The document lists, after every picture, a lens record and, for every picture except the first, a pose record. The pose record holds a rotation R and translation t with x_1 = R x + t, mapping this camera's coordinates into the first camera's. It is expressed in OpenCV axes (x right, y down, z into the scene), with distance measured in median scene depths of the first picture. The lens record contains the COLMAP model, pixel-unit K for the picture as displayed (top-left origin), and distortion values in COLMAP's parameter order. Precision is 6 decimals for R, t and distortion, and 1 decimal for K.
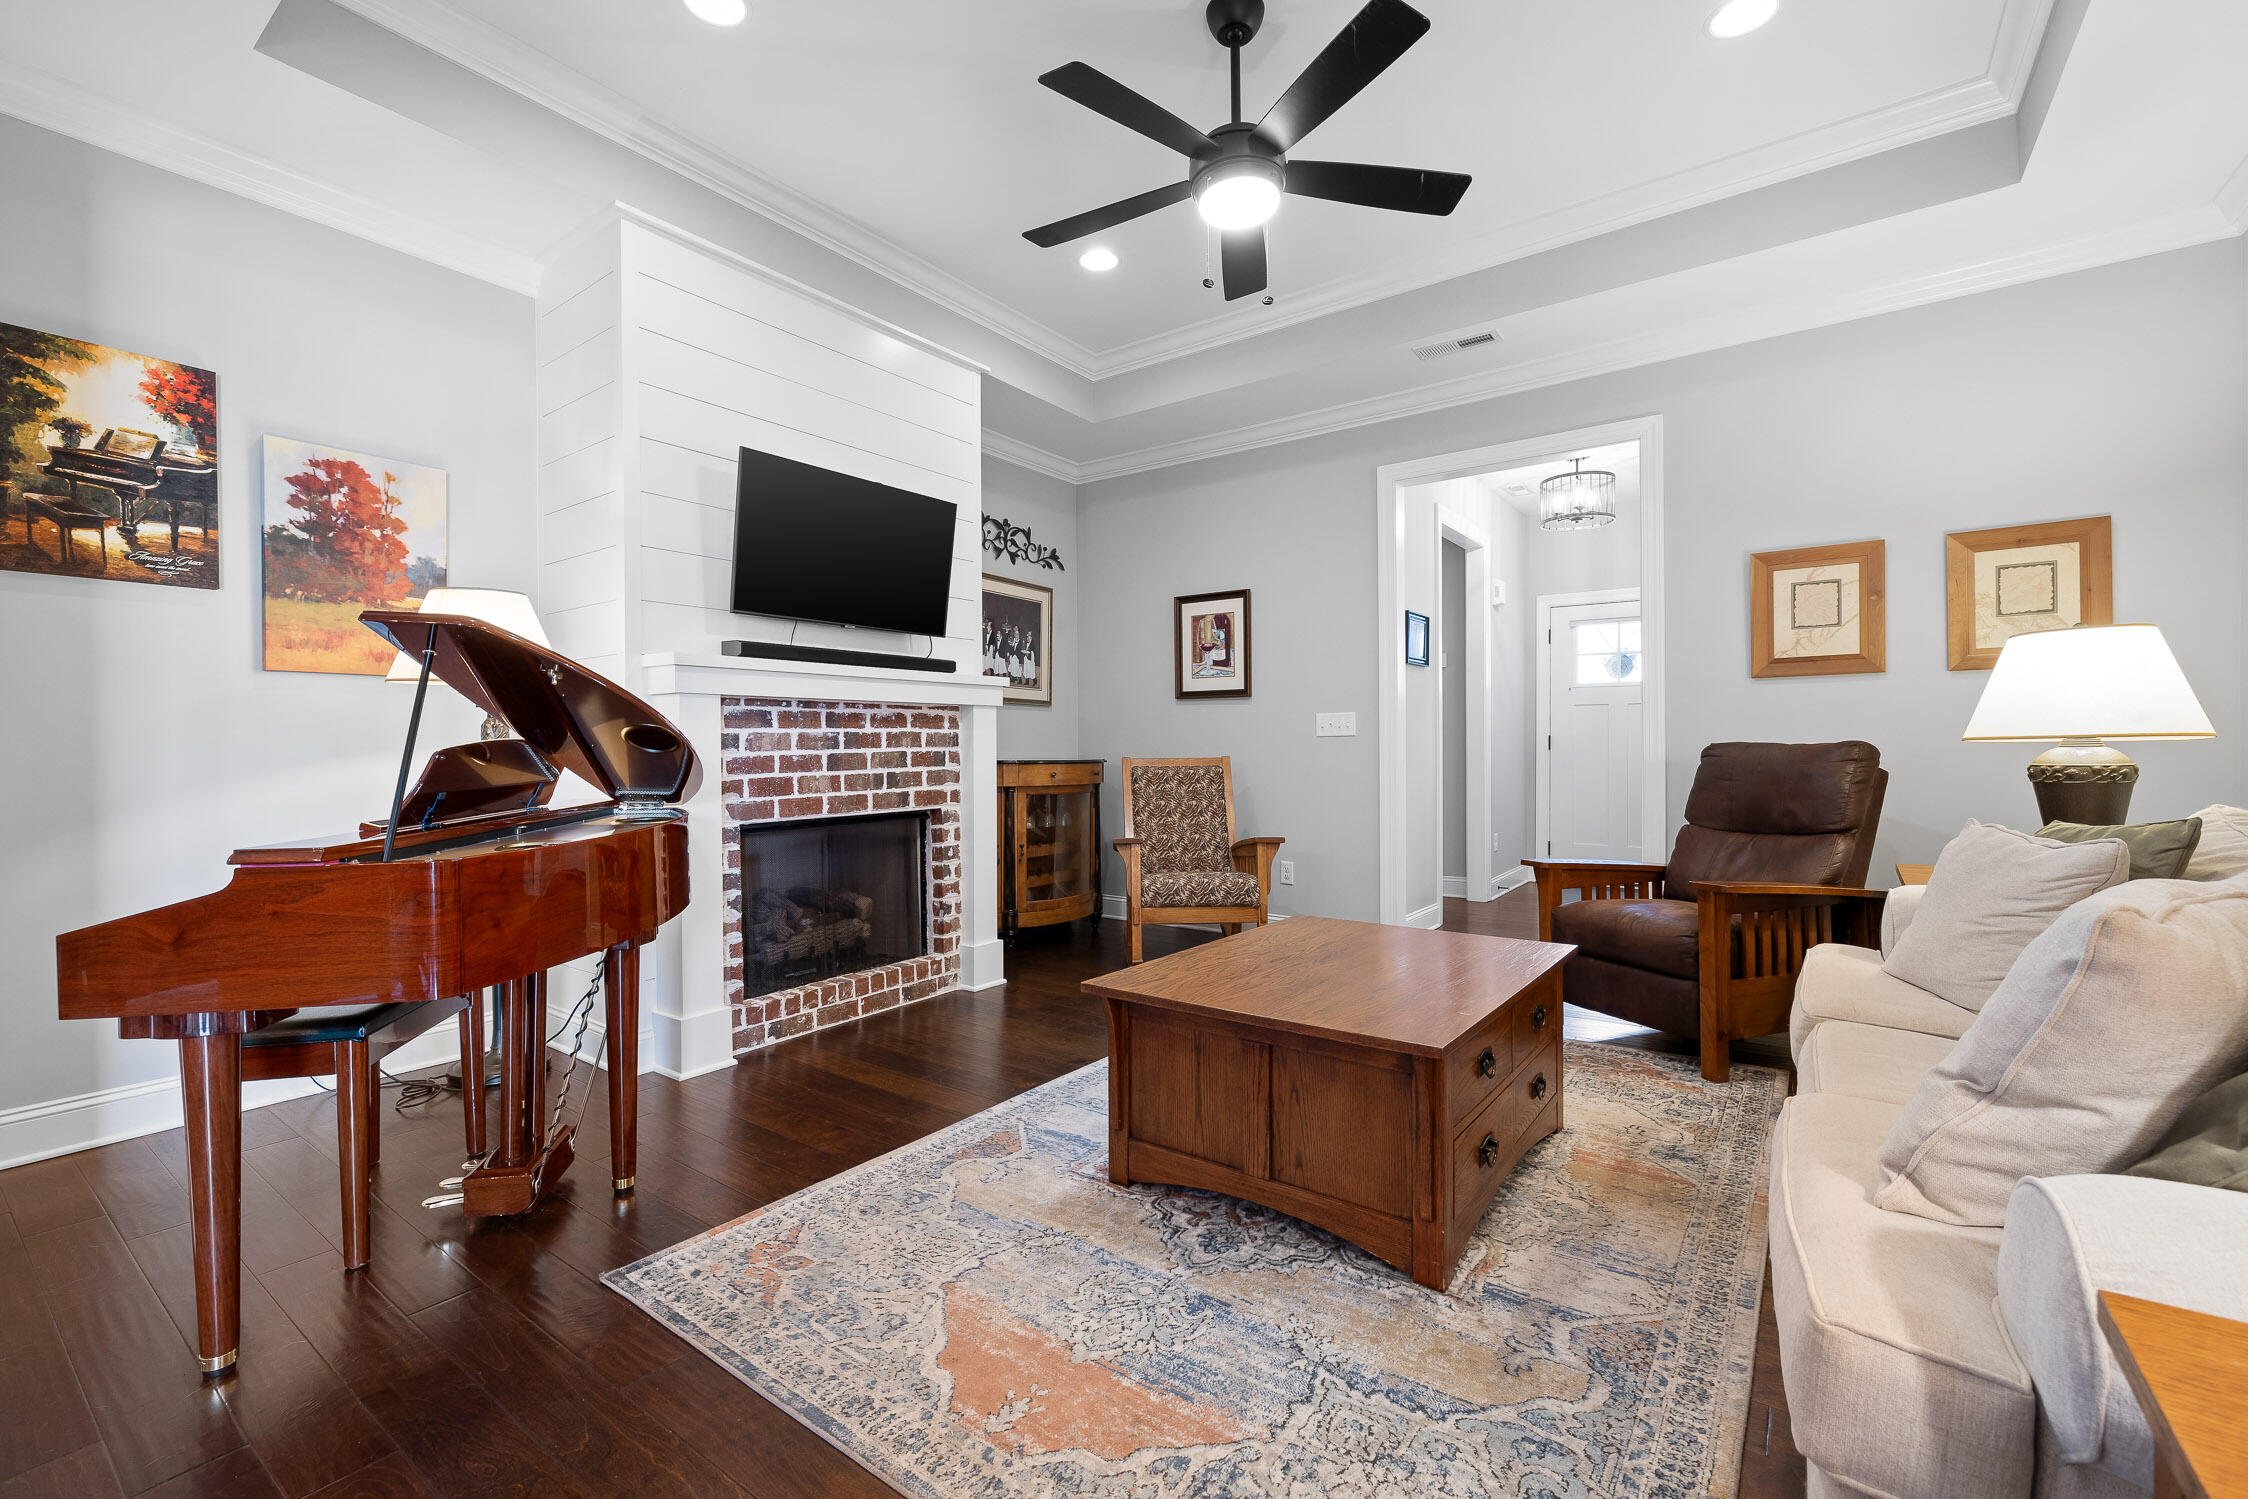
lens RADIAL K [[950.0, 0, 1120.2], [0, 950.0, 753.1], [0, 0, 1]] dist [0.002198, 0.000118]
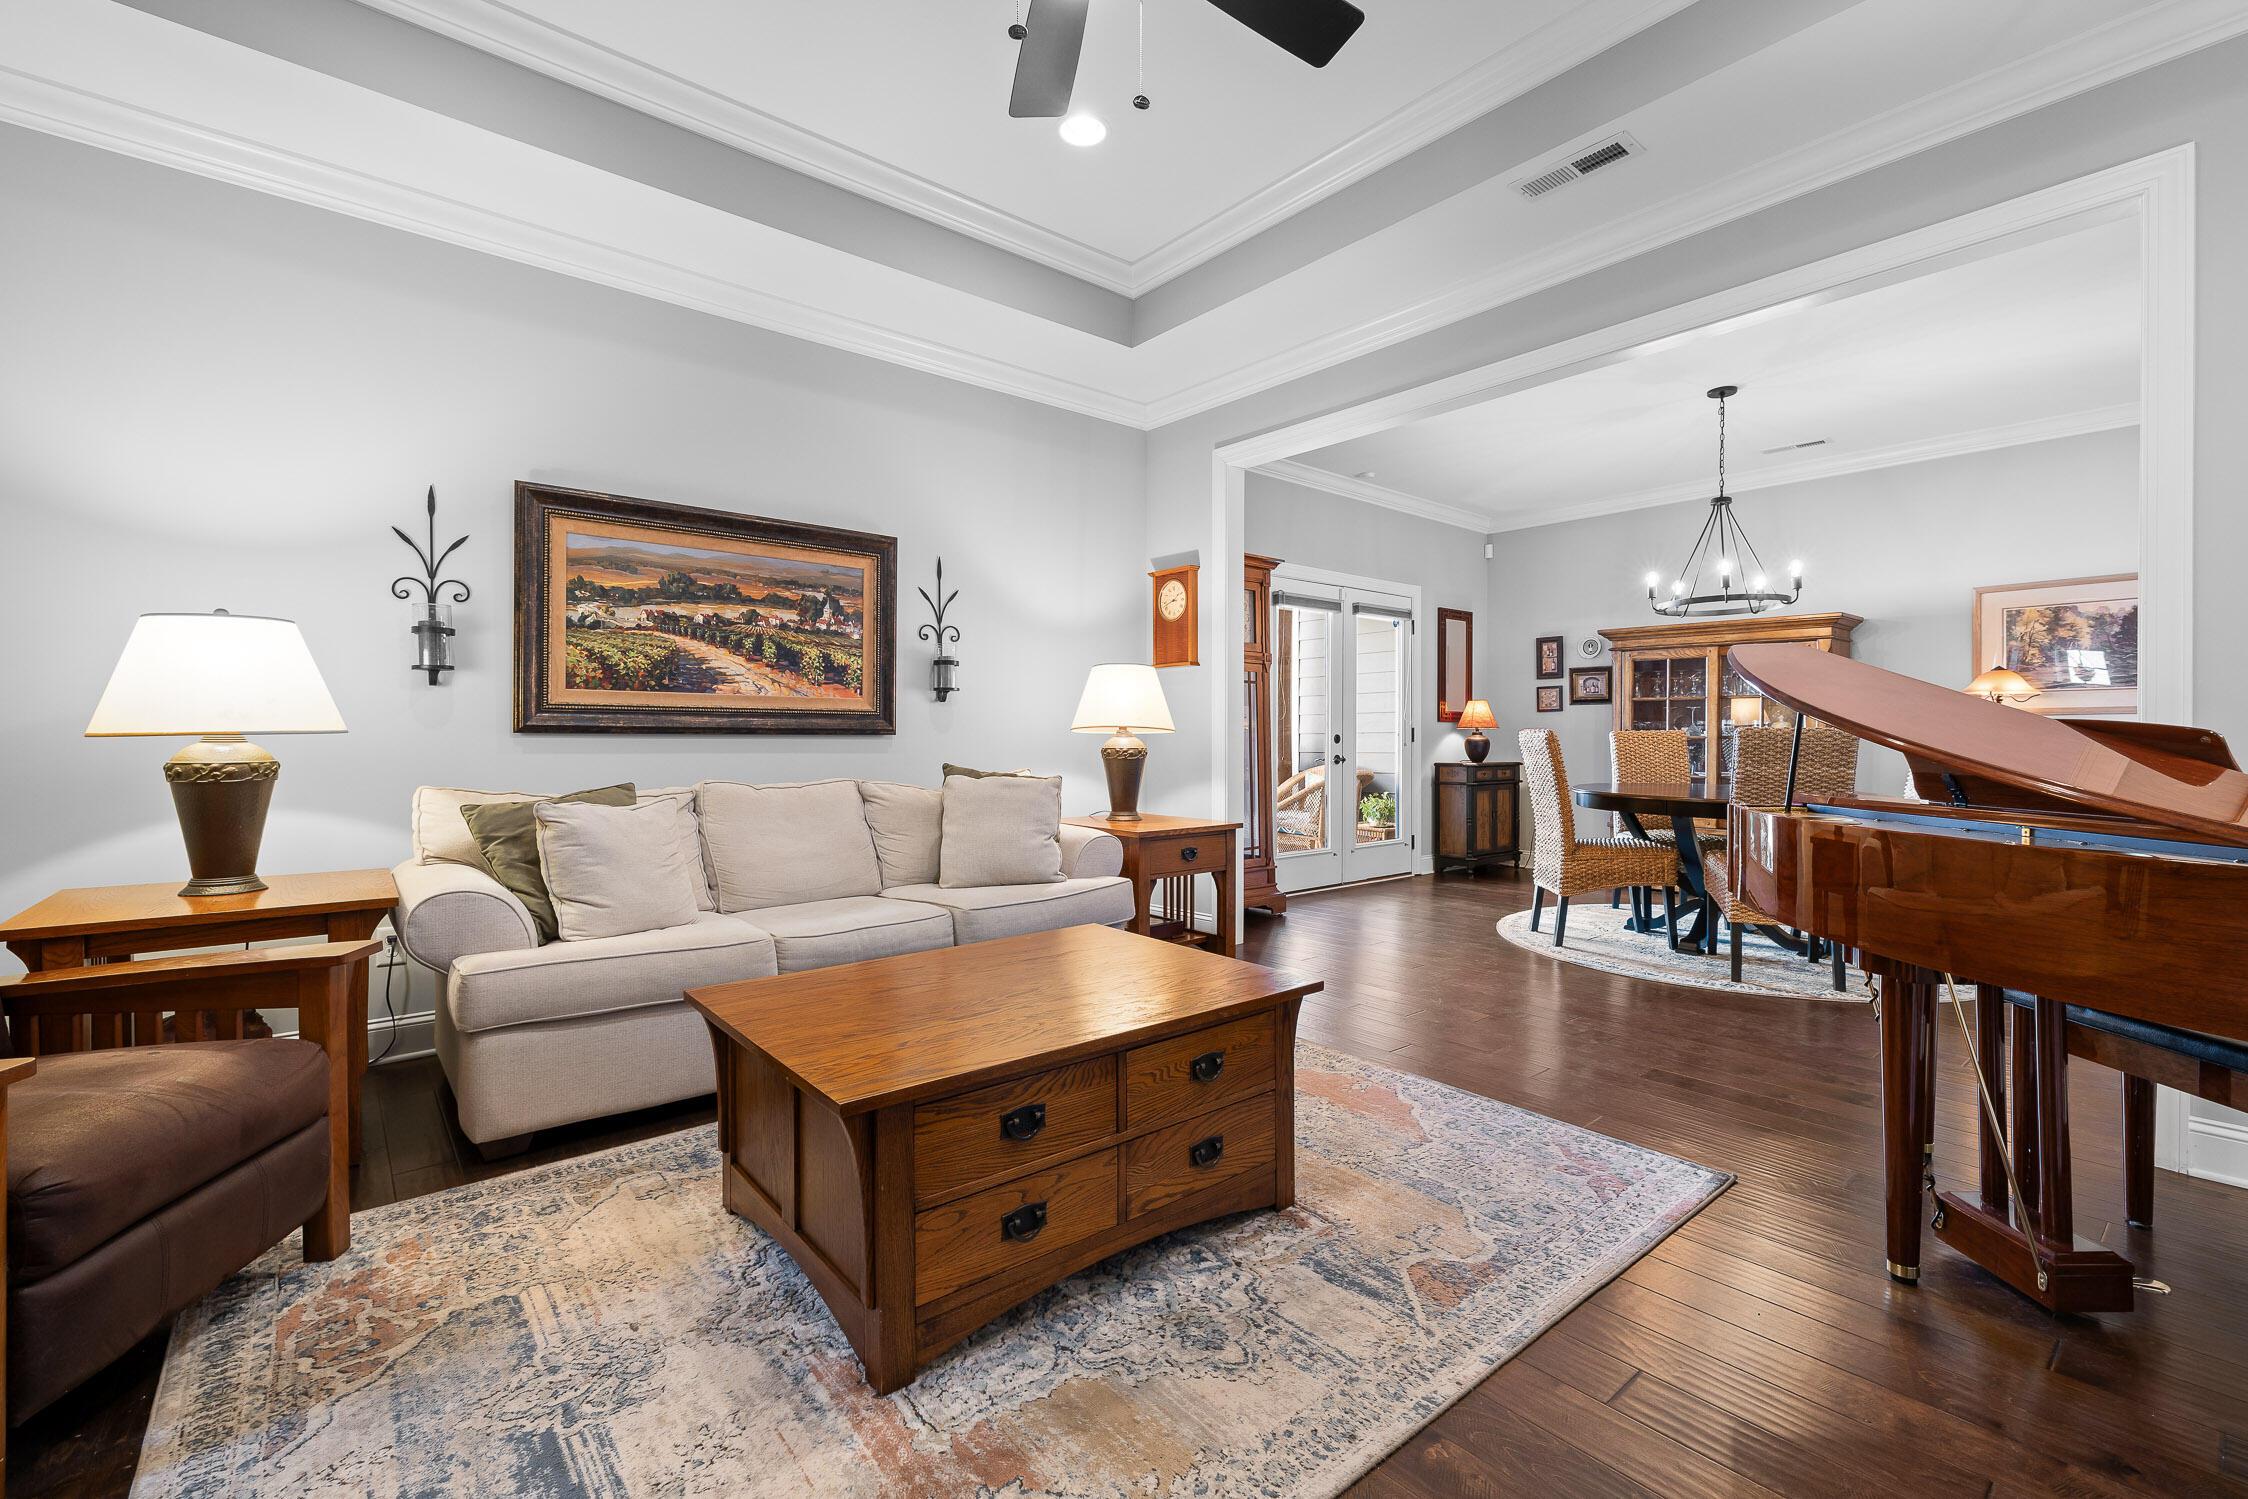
lens RADIAL K [[950.0, 0, 1119.5], [0, 950.0, 735.6], [0, 0, 1]] dist [0.002198, 0.000118]
pose [[-0.969970, 0.006608, 0.243136, -0.065254], [0.008498, 0.999941, 0.006726, -0.012295], [-0.243077, 0.008590, -0.969969, 1.686039]]
